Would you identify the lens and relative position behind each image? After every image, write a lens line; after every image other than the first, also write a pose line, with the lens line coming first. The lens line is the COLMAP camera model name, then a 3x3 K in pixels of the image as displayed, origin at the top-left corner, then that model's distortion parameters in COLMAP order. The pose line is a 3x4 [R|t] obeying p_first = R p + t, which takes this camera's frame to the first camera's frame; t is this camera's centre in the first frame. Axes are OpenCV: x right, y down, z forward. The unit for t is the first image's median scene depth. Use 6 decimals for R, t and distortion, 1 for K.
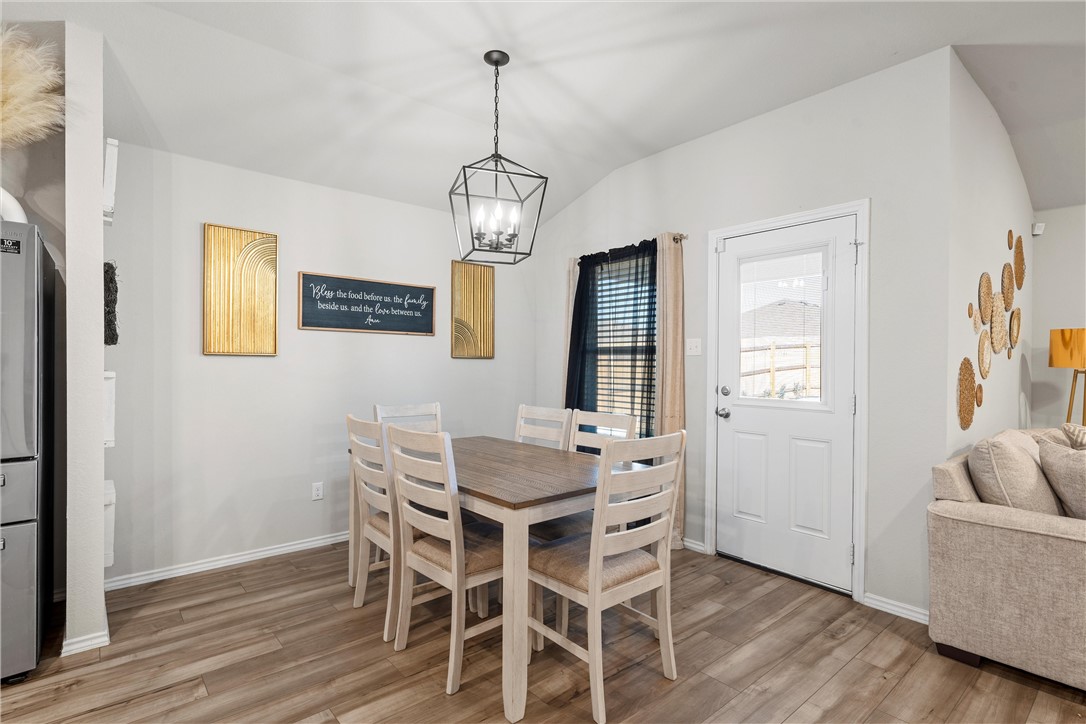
lens RADIAL K [[532.6, 0, 543.0], [0, 532.6, 362.0], [0, 0, 1]] dist [0.000789, 0.000413]
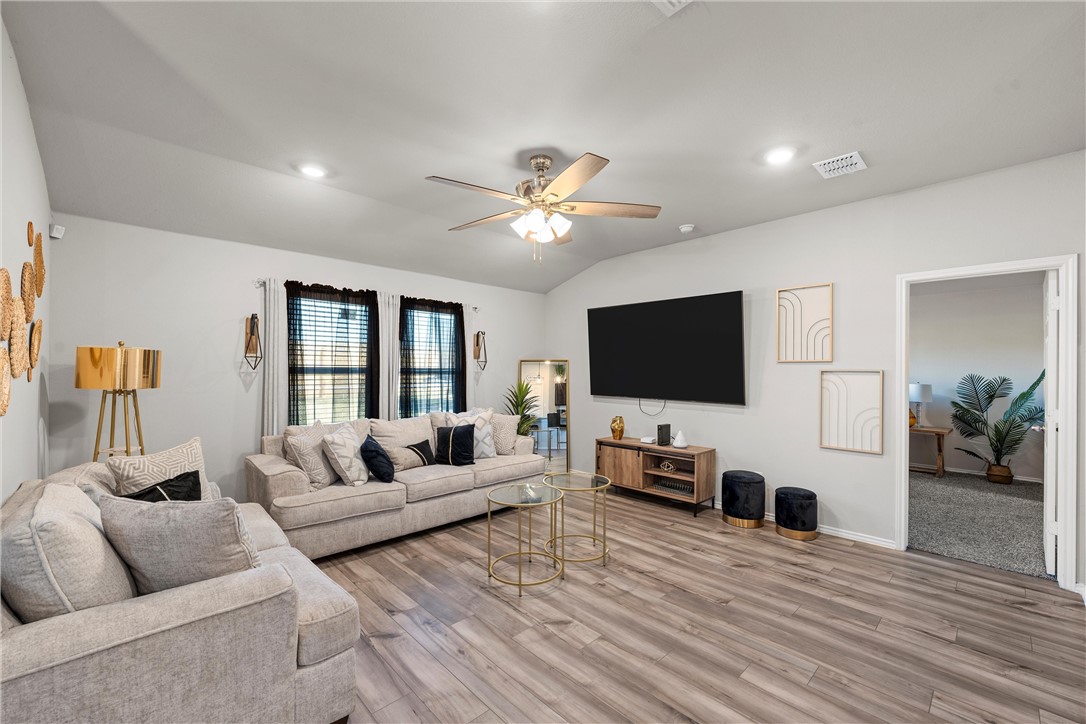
lens RADIAL K [[441.2, 0, 539.9], [0, 441.2, 369.8], [0, 0, 1]] dist [-0.000325, -0.000389]
pose [[-0.051372, -0.009827, 0.998631, 0.163415], [-0.009670, 0.999910, 0.009342, -0.036417], [-0.998633, -0.009176, -0.051463, 0.254041]]
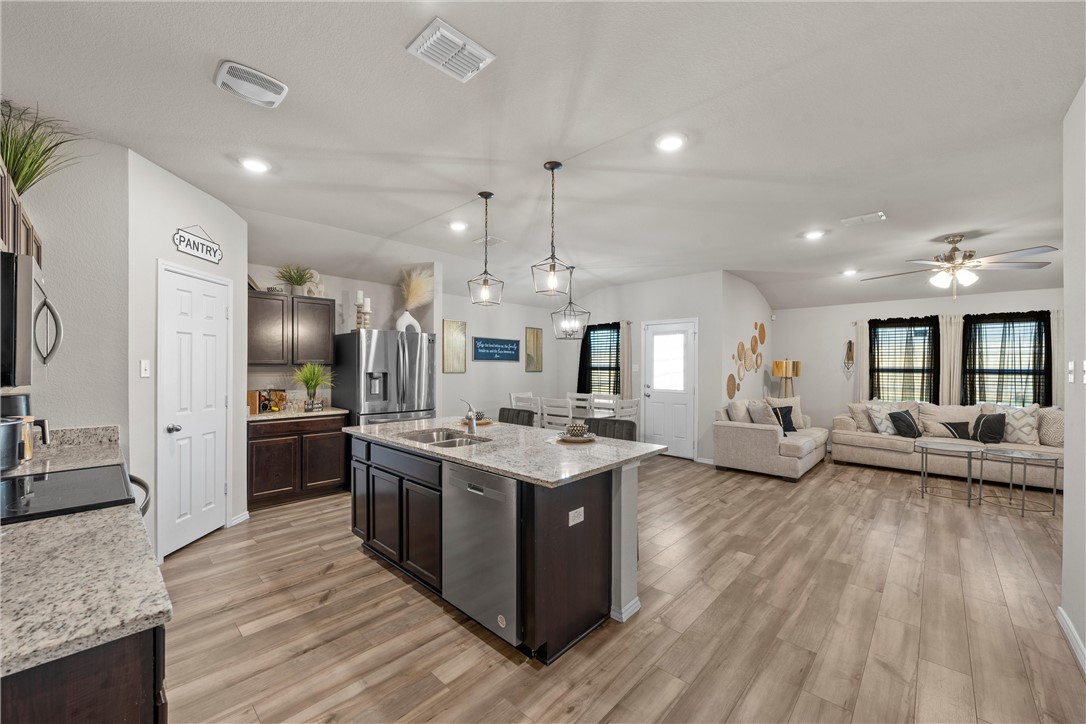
lens RADIAL K [[420.9, 0, 543.0], [0, 420.9, 362.0], [0, 0, 1]] dist [0.000267, 0.000009]
pose [[0.994035, -0.000778, 0.109058, -0.347160], [0.001291, 0.999988, -0.004634, -0.047517], [-0.109053, 0.004748, 0.994025, -0.866135]]
